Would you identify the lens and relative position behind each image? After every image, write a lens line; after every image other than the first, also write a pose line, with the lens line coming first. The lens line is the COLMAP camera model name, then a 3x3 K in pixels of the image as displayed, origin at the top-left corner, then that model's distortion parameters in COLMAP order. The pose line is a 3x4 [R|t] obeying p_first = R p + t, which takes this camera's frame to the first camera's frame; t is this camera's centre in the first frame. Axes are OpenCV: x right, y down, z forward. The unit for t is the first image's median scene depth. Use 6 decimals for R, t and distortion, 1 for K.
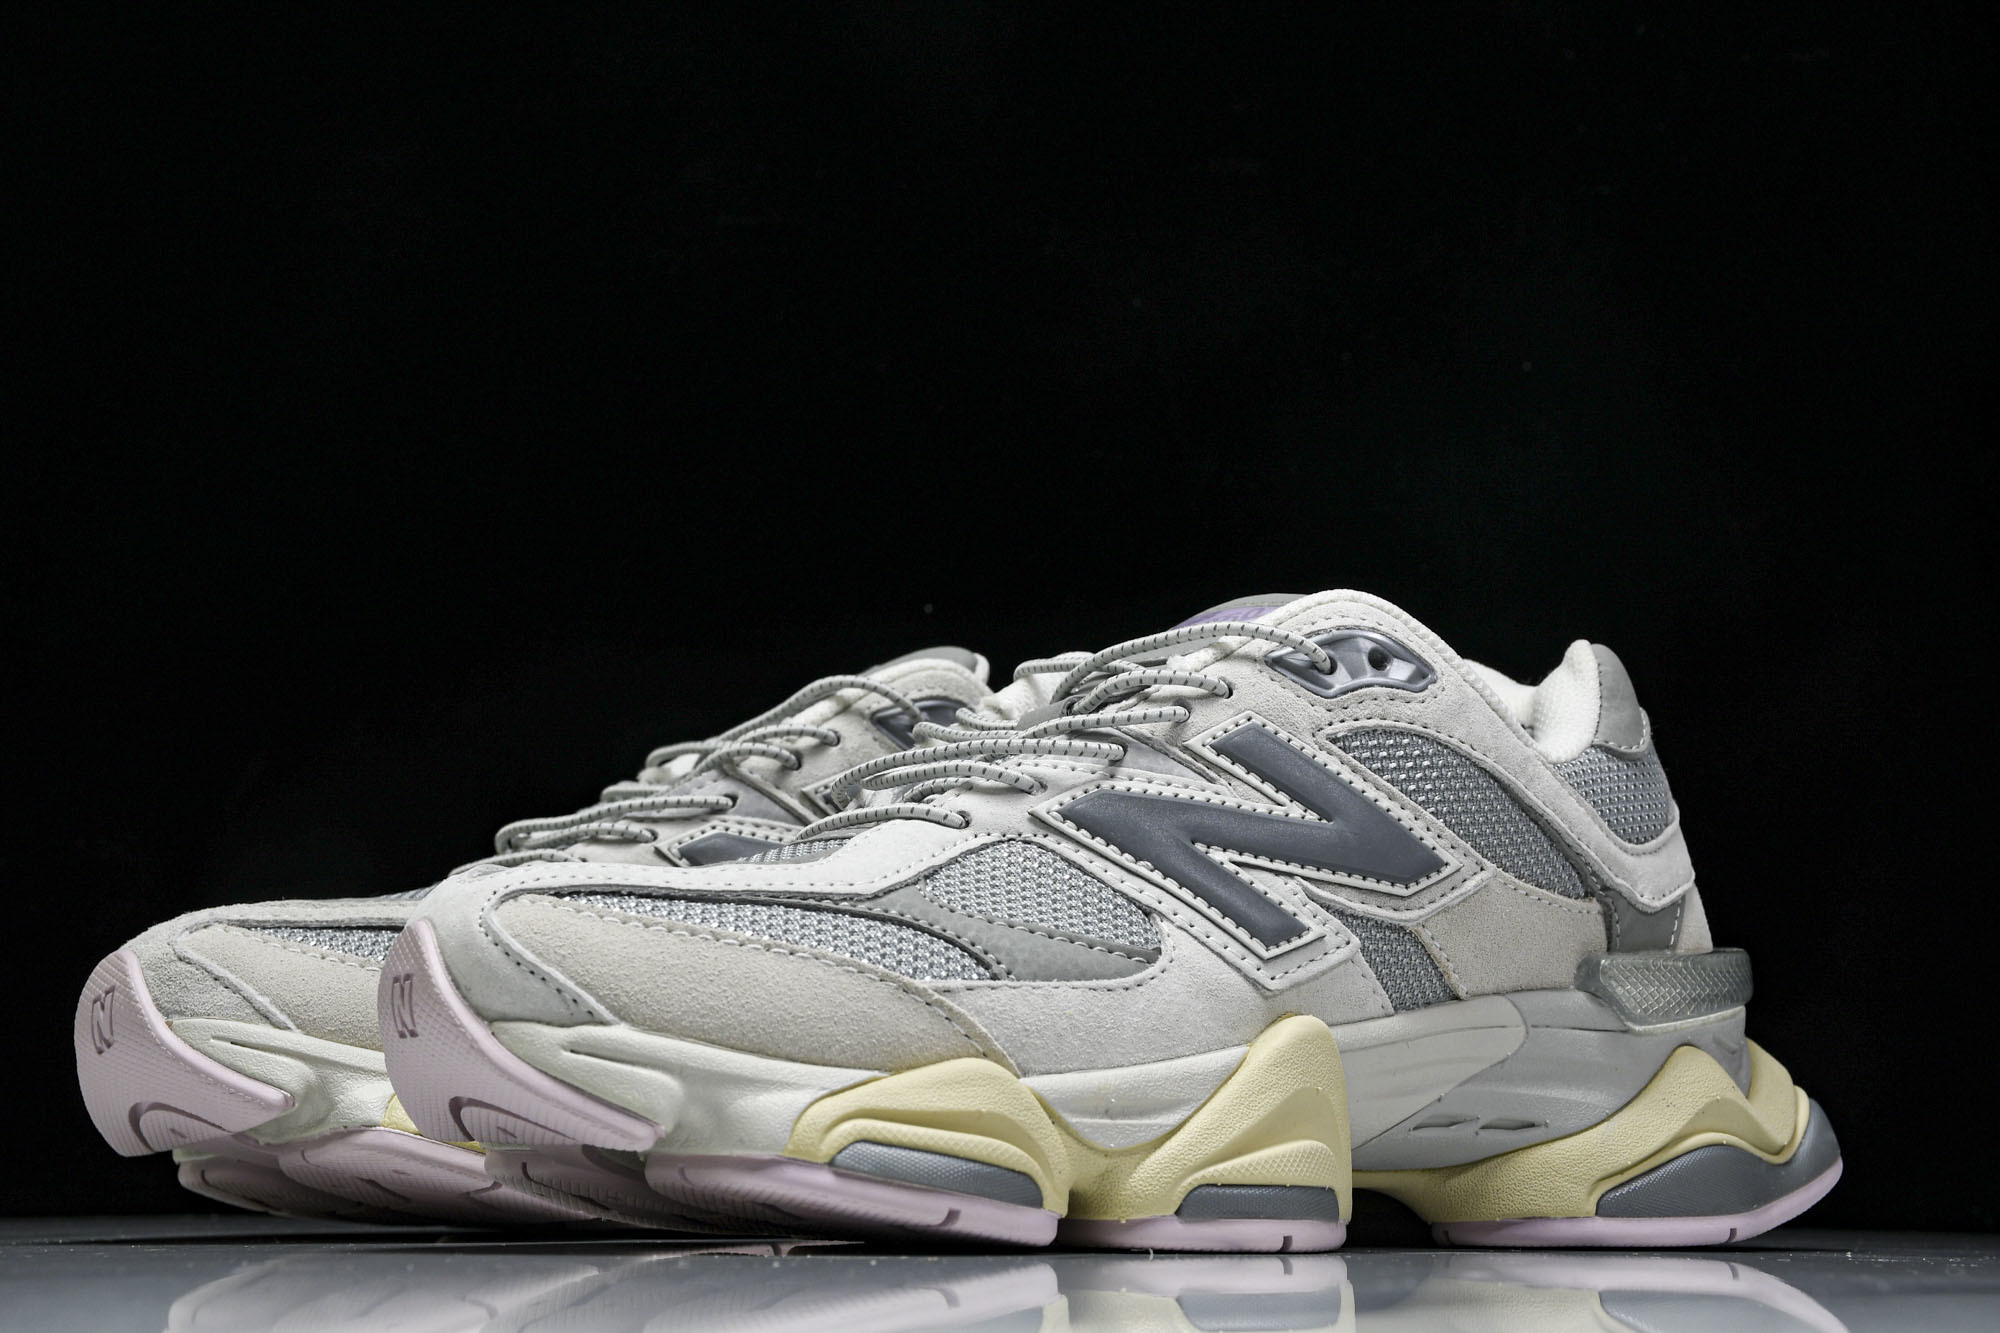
lens RADIAL K [[3273.0, 0, 1000.6], [0, 3273.0, 667.3], [0, 0, 1]] dist [-0.033569, 0.000000]
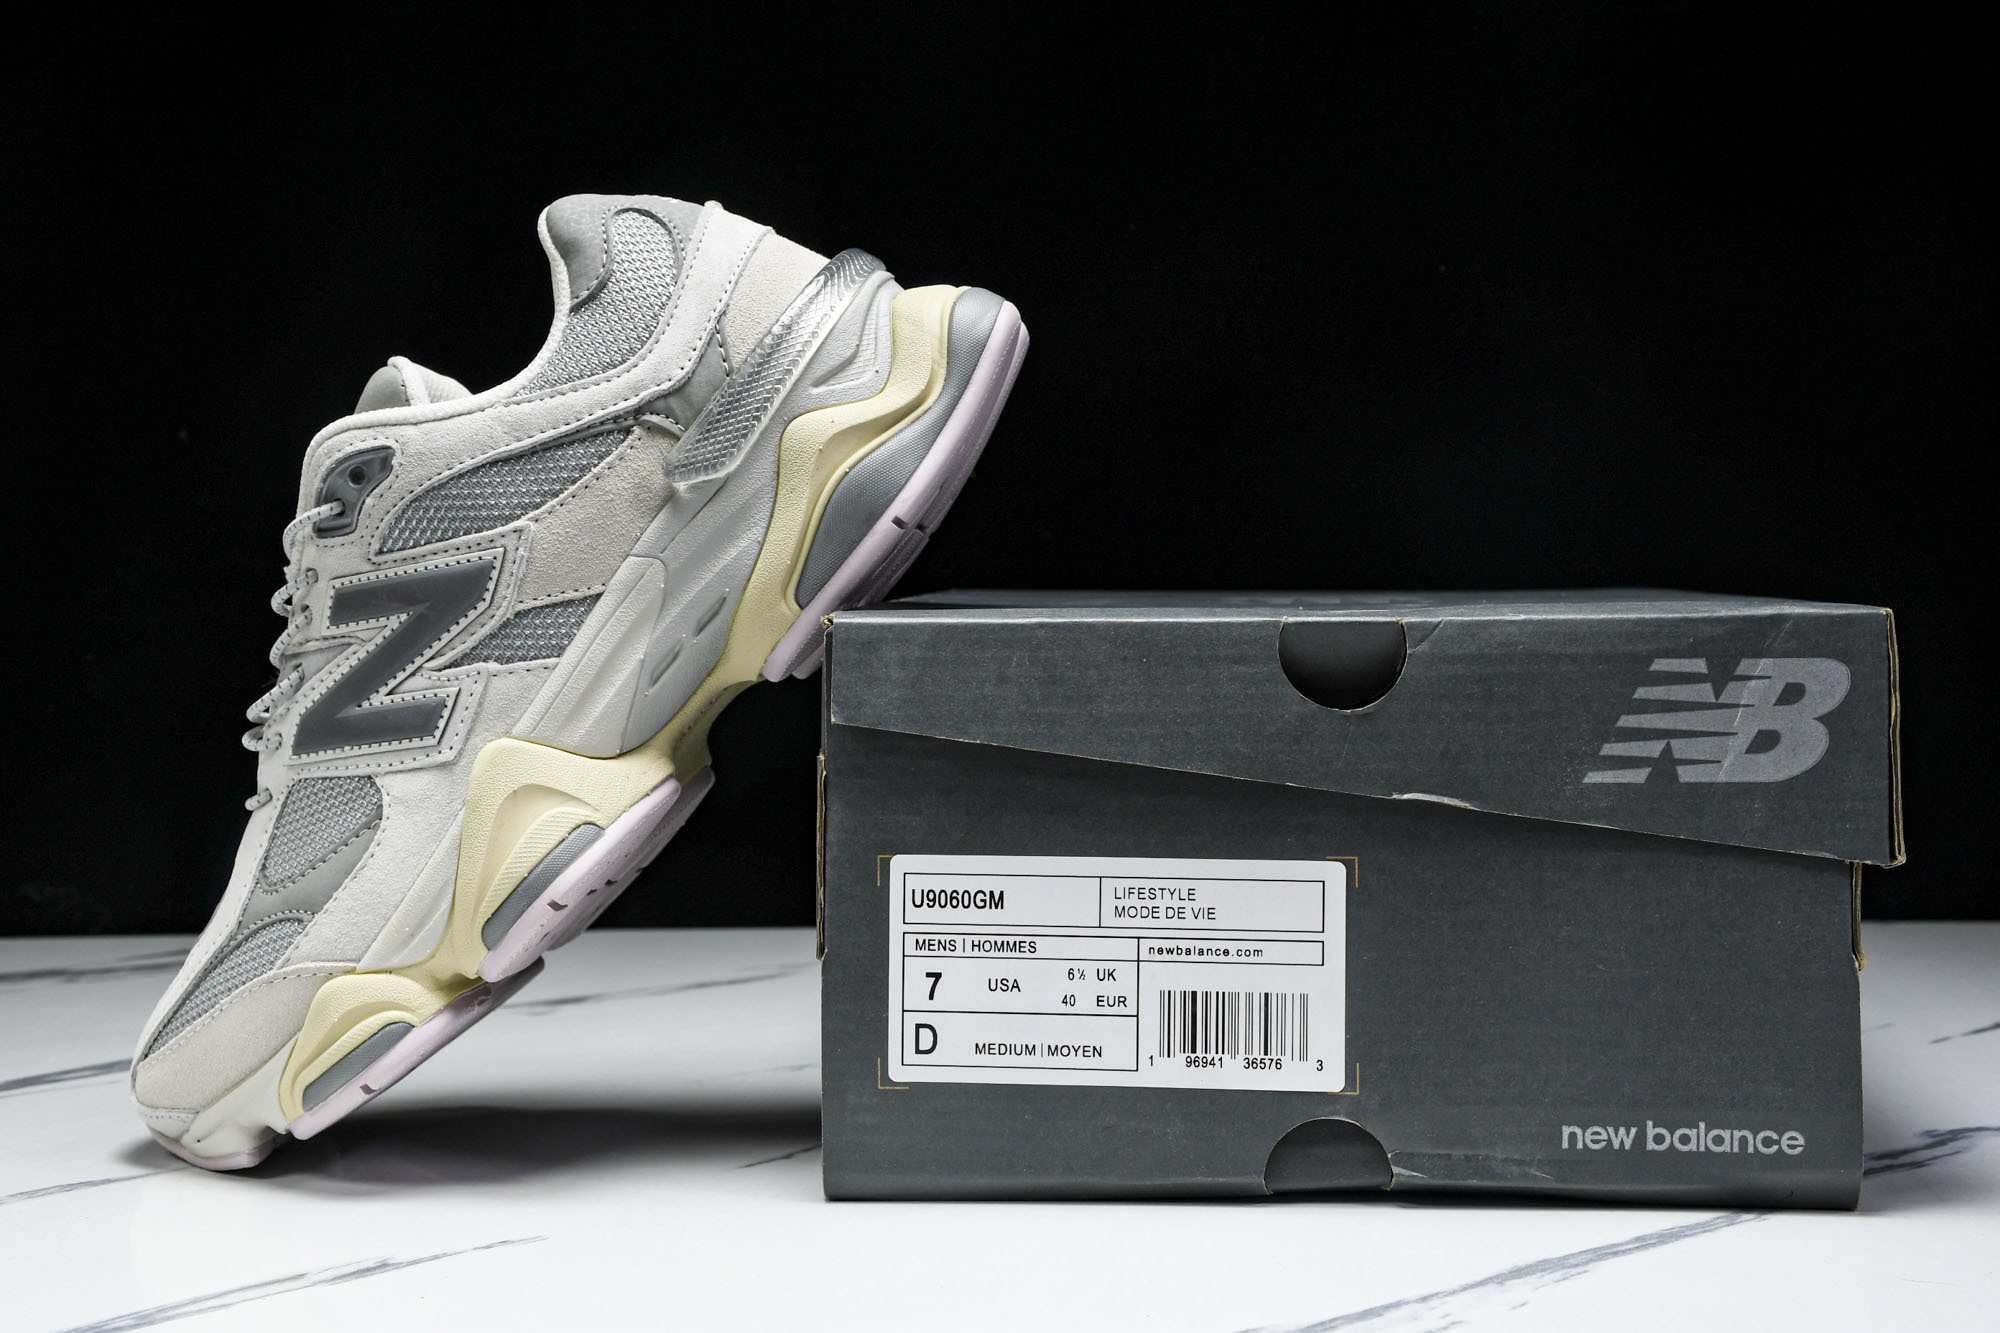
lens RADIAL K [[3068.8, 0, 999.2], [0, 3068.8, 667.0], [0, 0, 1]] dist [-0.167768, 0.000000]
pose [[0.602119, -0.788495, 0.125413, 0.072950], [0.761238, 0.614331, 0.207638, -0.014567], [-0.240767, -0.029554, 0.970133, -0.254592]]
